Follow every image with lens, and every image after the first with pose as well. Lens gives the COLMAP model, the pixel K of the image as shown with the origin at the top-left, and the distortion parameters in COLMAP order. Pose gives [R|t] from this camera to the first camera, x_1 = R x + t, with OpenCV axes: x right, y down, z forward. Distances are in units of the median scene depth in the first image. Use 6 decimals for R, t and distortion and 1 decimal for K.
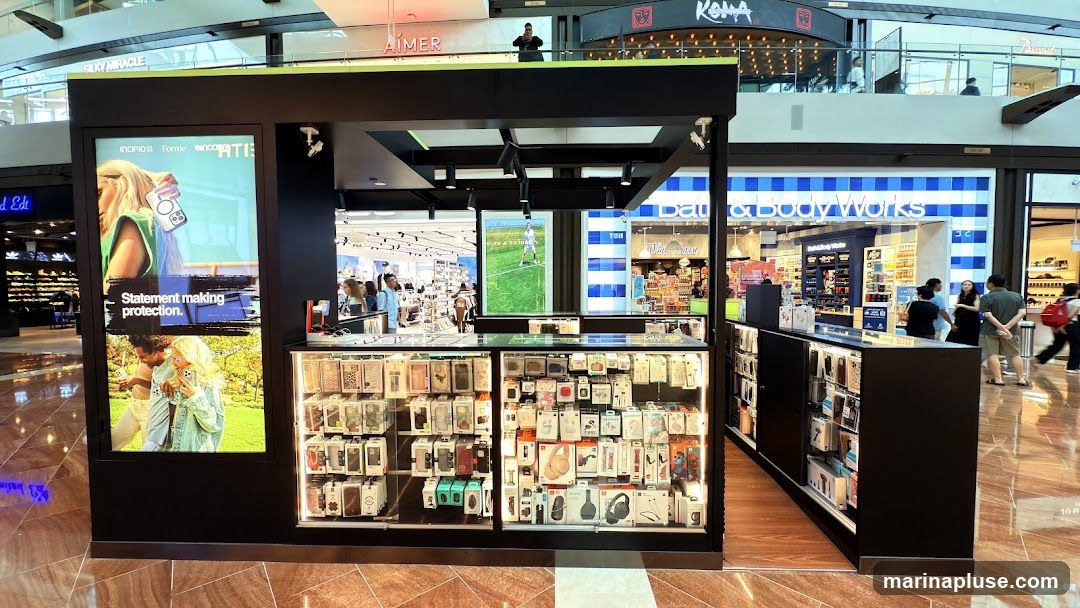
lens RADIAL K [[435.3, 0, 537.8], [0, 435.3, 302.7], [0, 0, 1]] dist [-0.008134, 0.000746]
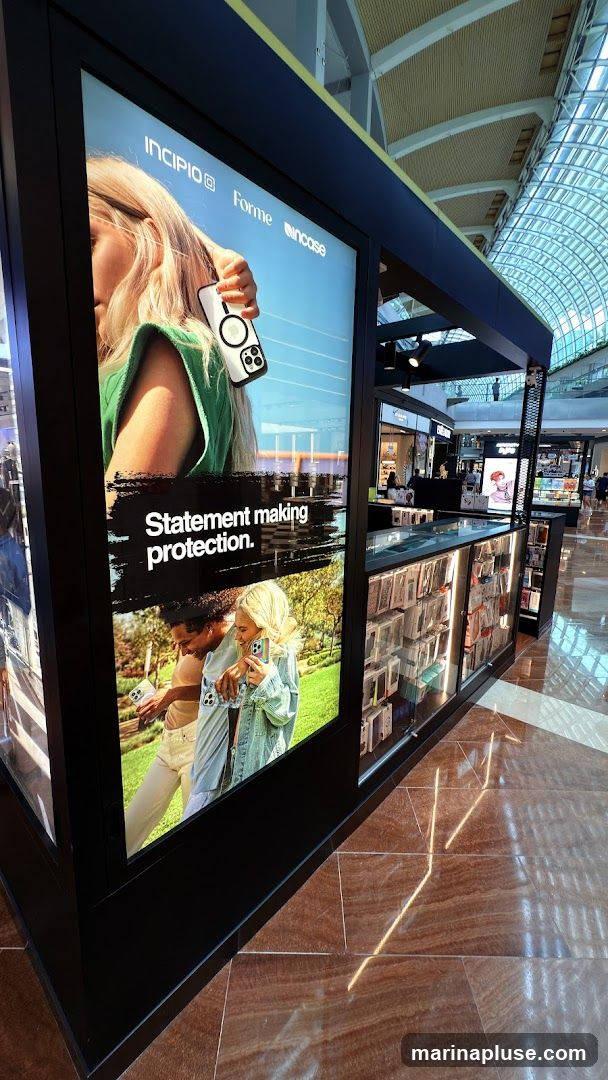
lens RADIAL K [[435.3, 0, 300.5], [0, 435.3, 541.0], [0, 0, 1]] dist [-0.008134, 0.000746]
pose [[0.635919, -0.109515, 0.763946, -1.197299], [0.001875, 0.990097, 0.140375, -0.055201], [-0.771753, -0.087835, 0.629827, 0.608028]]
